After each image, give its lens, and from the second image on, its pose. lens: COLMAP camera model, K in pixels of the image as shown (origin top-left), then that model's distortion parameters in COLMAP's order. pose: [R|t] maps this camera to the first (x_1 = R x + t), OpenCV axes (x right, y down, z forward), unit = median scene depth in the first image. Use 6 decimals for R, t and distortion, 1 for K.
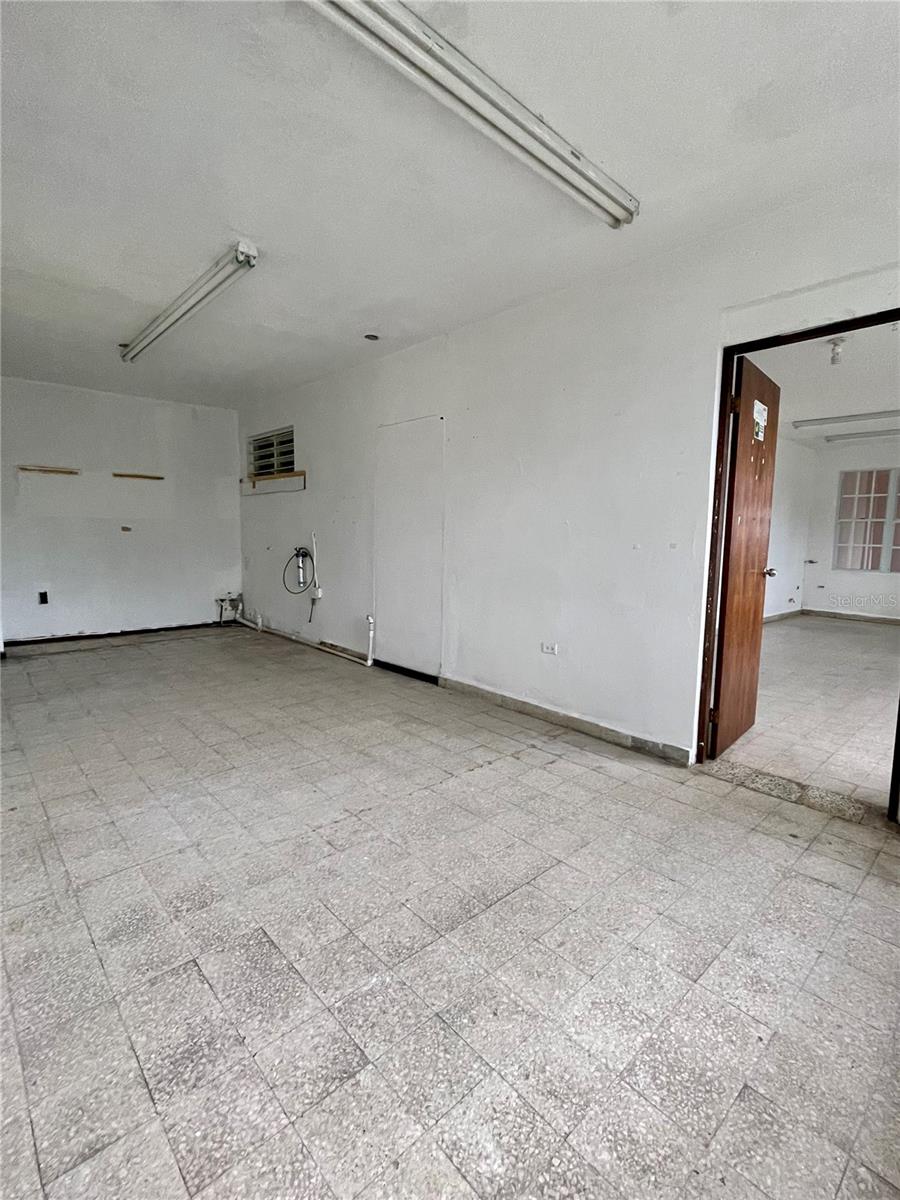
lens RADIAL K [[561.4, 0, 445.2], [0, 561.4, 596.9], [0, 0, 1]] dist [0.018123, -0.000468]
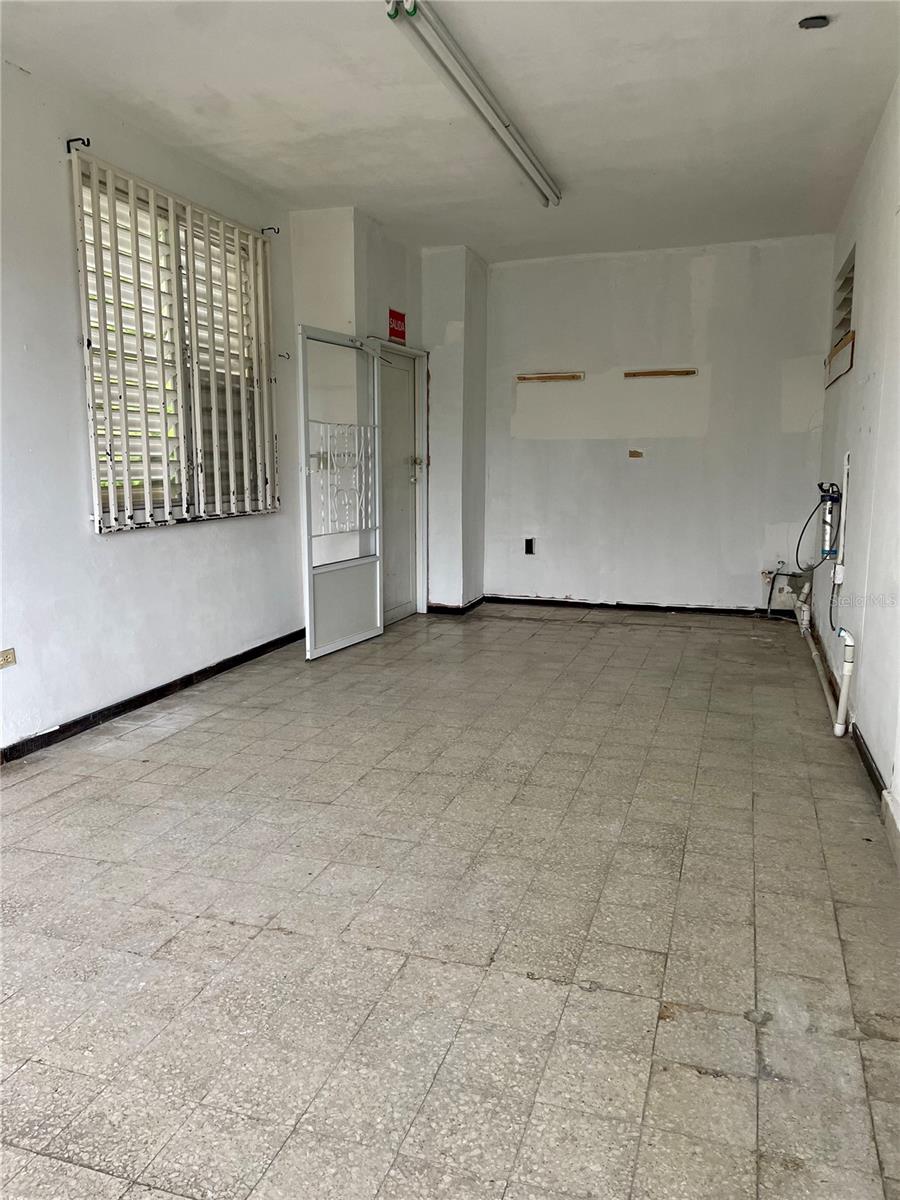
lens RADIAL K [[902.8, 0, 443.3], [0, 902.8, 598.1], [0, 0, 1]] dist [0.063728, -0.039535]
pose [[0.498720, 0.121767, -0.858168, 0.496011], [-0.090787, 0.991975, 0.087992, -0.042598], [0.861996, 0.034027, 0.505772, 0.457863]]
